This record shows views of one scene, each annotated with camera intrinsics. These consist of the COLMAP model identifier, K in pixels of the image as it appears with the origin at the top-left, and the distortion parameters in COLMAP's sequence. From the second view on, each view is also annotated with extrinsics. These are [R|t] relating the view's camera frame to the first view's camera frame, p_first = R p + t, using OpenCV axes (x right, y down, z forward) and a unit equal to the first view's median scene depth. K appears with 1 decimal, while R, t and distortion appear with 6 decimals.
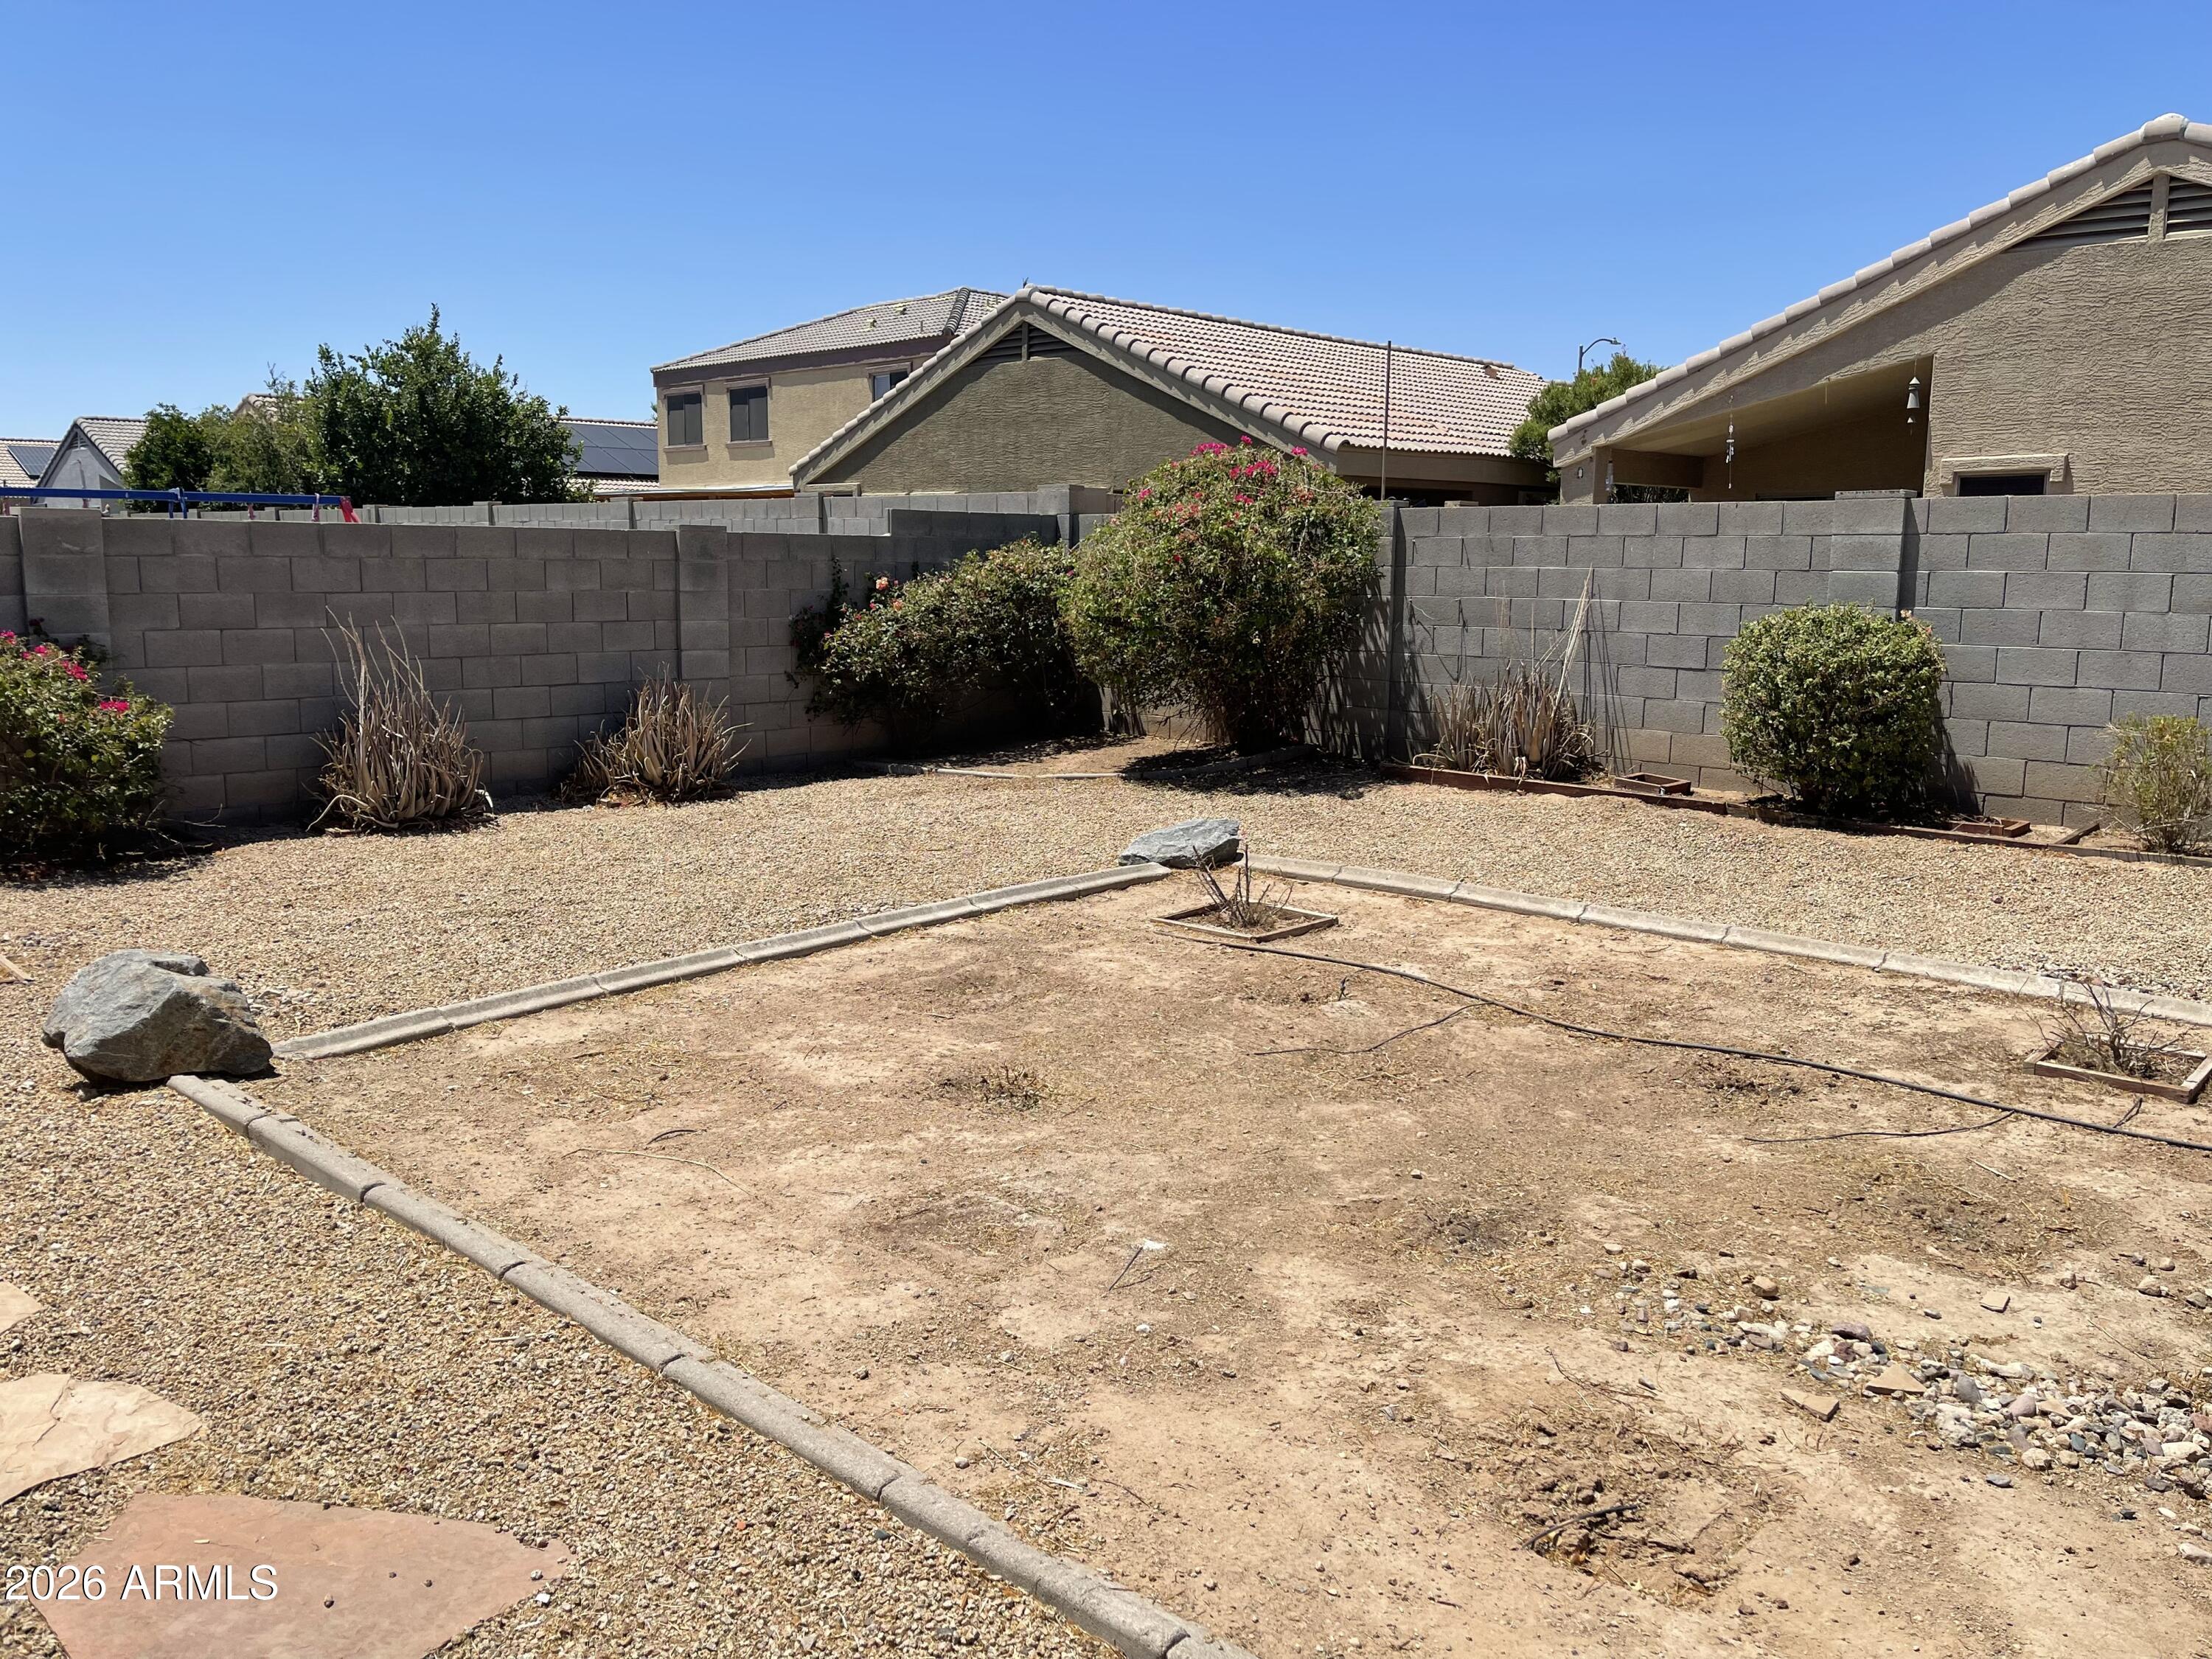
lens RADIAL K [[1700.0, 0, 1137.3], [0, 1700.0, 771.1], [0, 0, 1]] dist [0.083031, -0.118229]
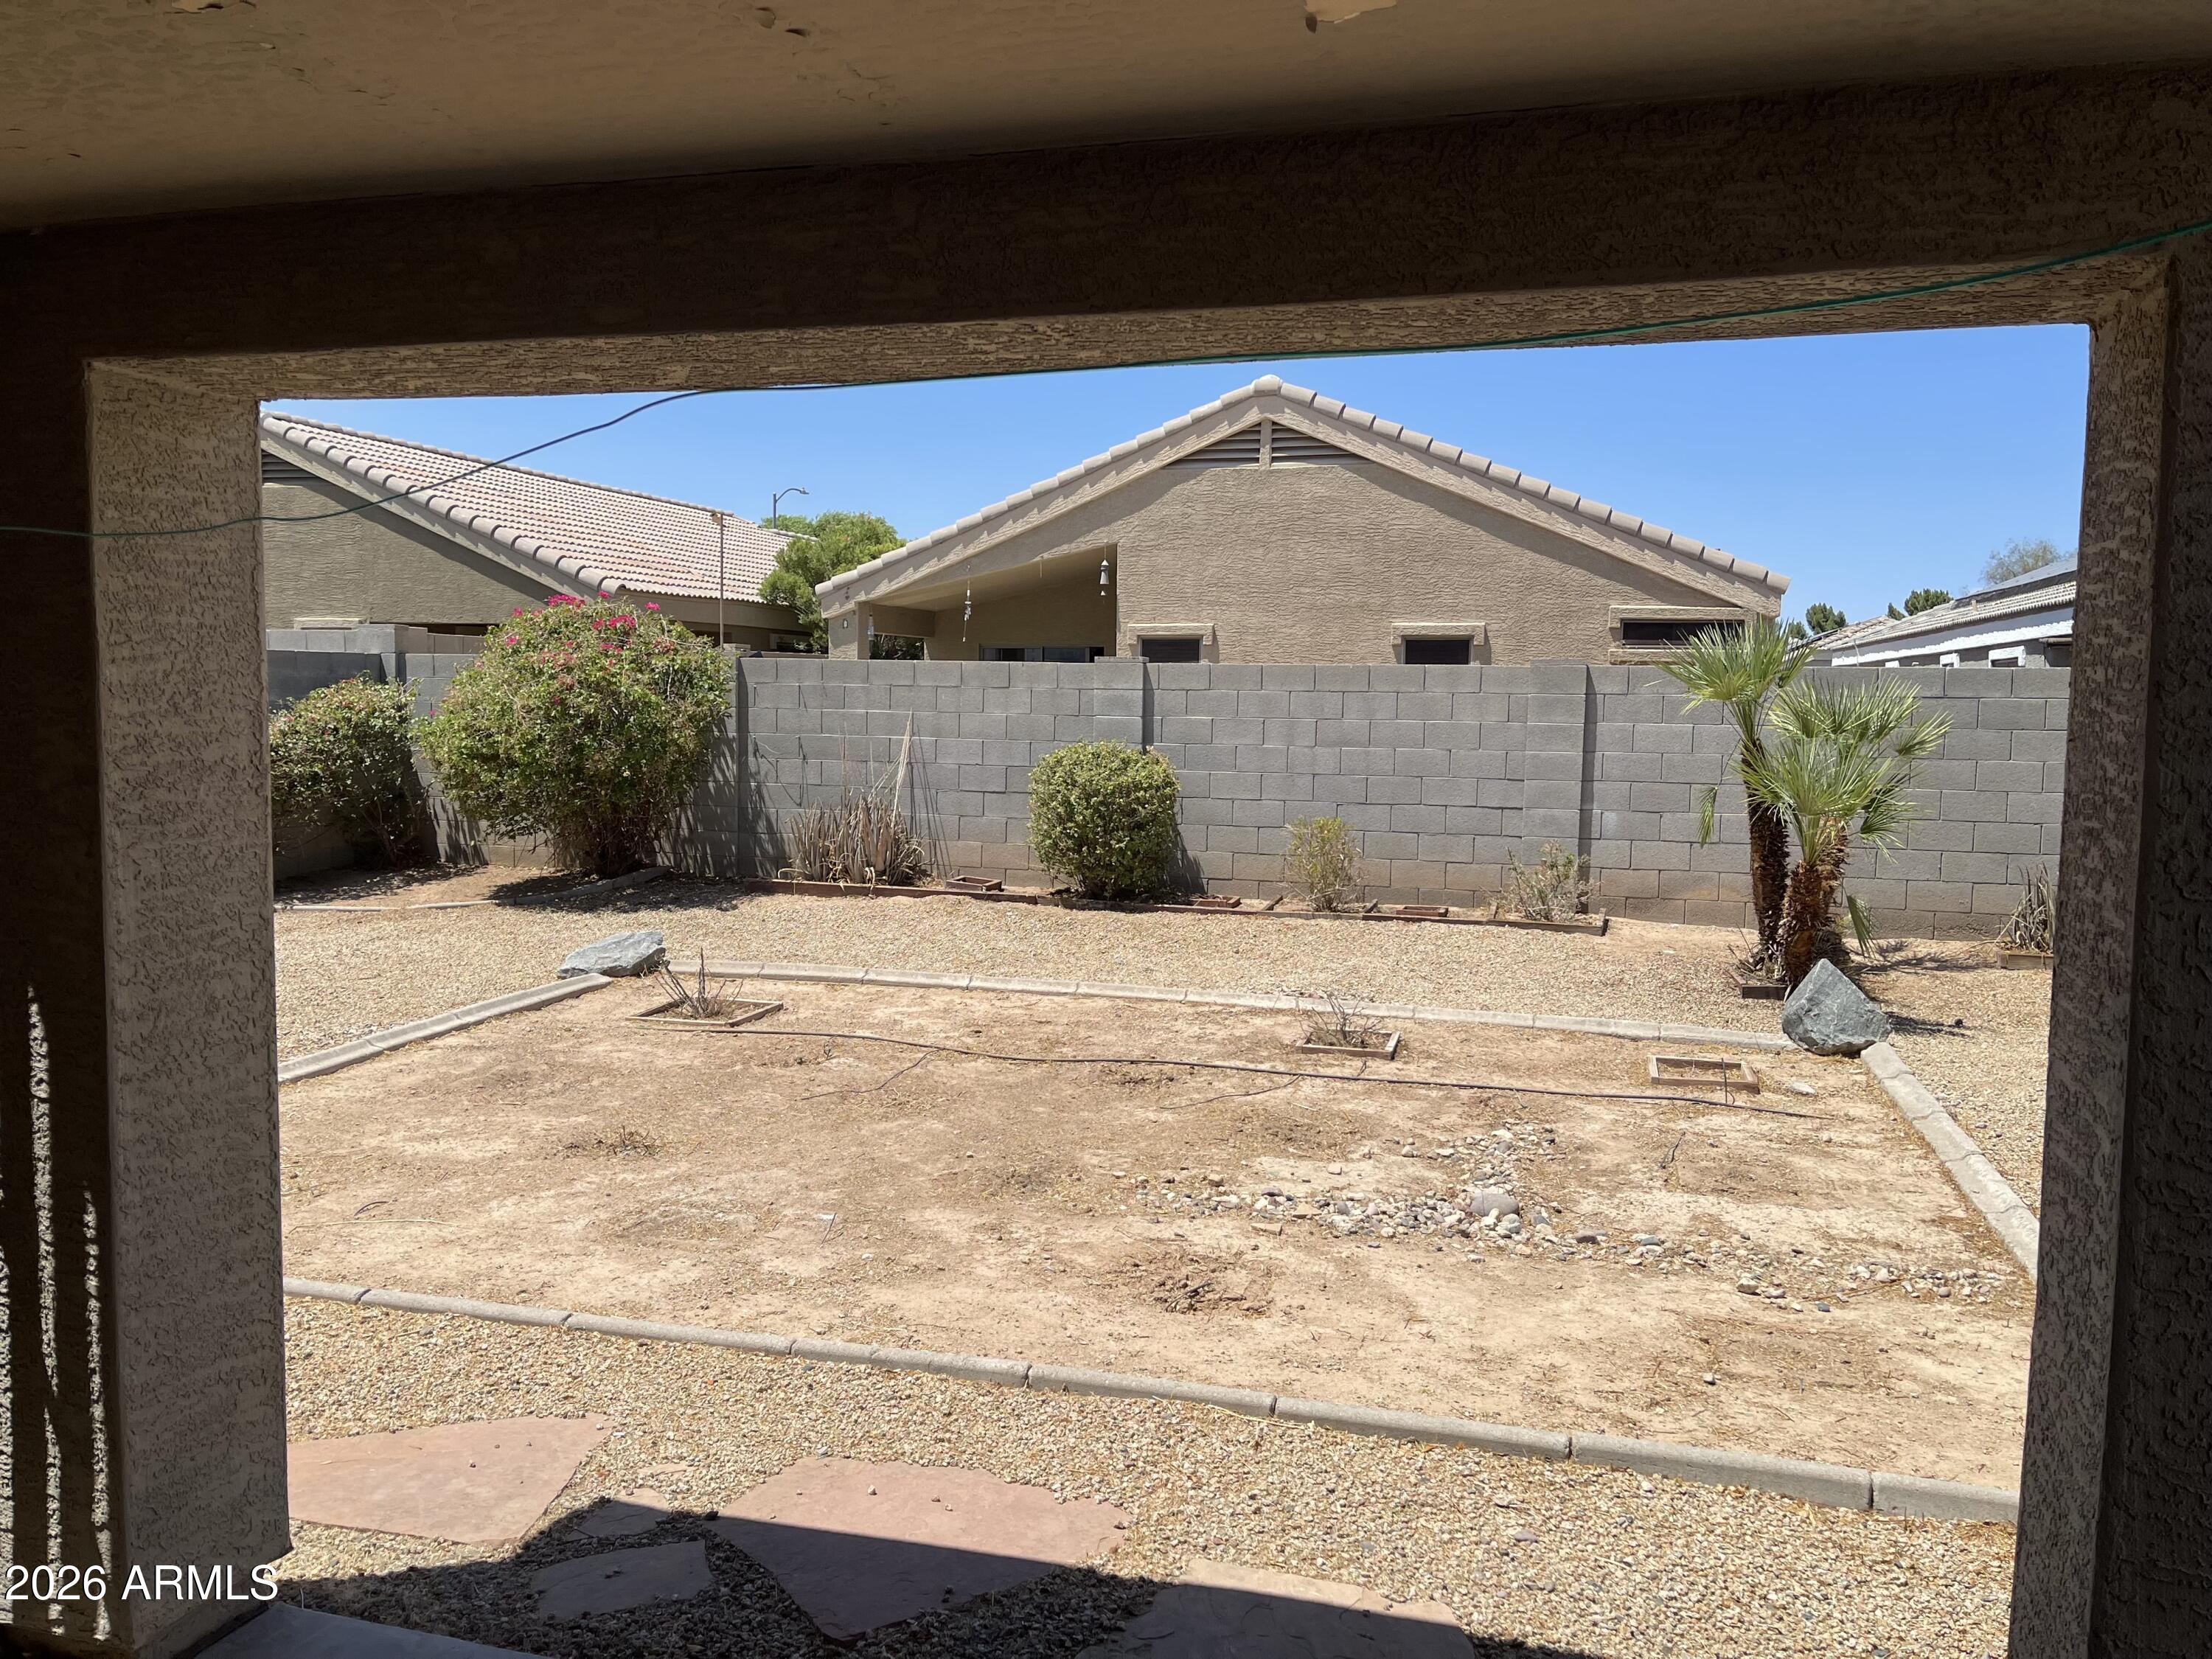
lens RADIAL K [[1700.0, 0, 1137.3], [0, 1700.0, 771.1], [0, 0, 1]] dist [0.083031, -0.118229]
pose [[0.882209, -0.016508, 0.470569, -0.202538], [0.049807, 0.997050, -0.058398, 0.004284], [-0.468217, 0.074956, 0.880429, -0.181068]]
